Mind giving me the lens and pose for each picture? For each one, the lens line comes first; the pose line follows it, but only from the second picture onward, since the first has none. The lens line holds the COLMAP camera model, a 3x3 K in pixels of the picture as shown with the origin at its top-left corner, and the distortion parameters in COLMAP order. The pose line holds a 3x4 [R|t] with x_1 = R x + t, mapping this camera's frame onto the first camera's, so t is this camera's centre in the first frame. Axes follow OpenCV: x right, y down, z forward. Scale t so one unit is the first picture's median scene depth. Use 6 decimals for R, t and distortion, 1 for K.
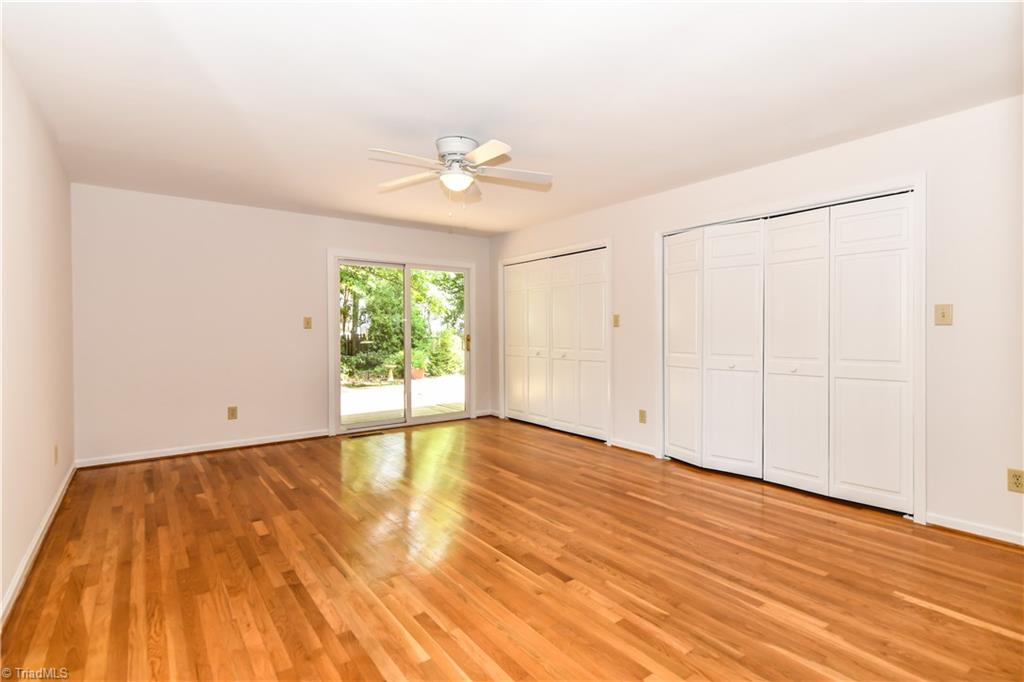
lens RADIAL K [[498.2, 0, 511.0], [0, 498.2, 334.1], [0, 0, 1]] dist [0.004542, -0.009080]
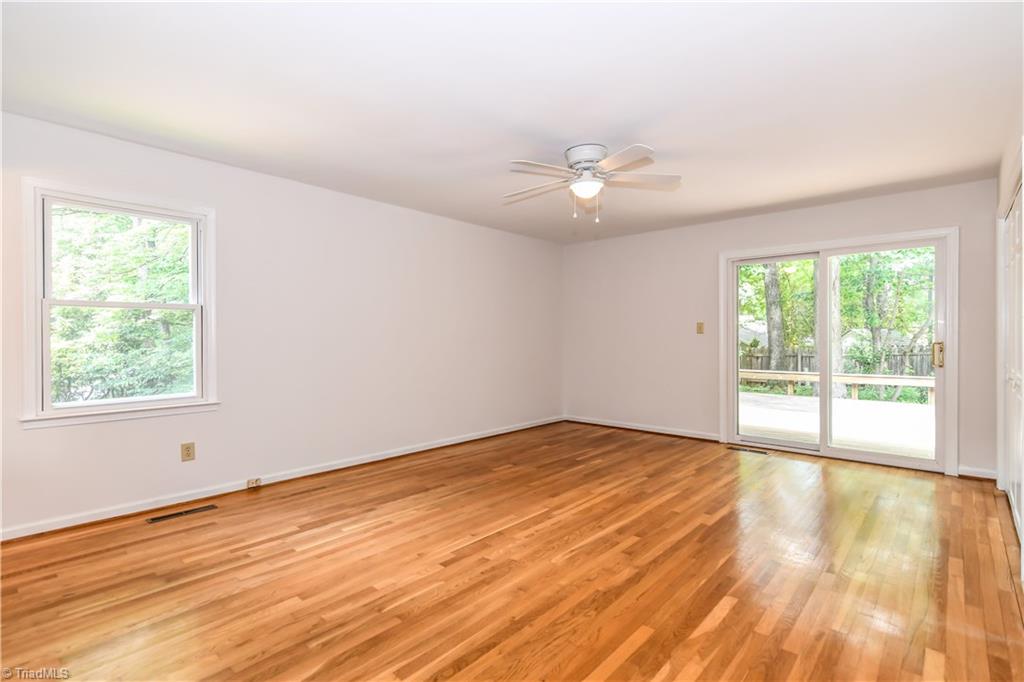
lens RADIAL K [[498.2, 0, 513.6], [0, 498.2, 339.9], [0, 0, 1]] dist [0.004542, -0.009080]
pose [[0.201066, 0.015974, -0.979447, 1.002143], [-0.012183, 0.999830, 0.013806, -0.012111], [0.979502, 0.009157, 0.201226, 0.770929]]
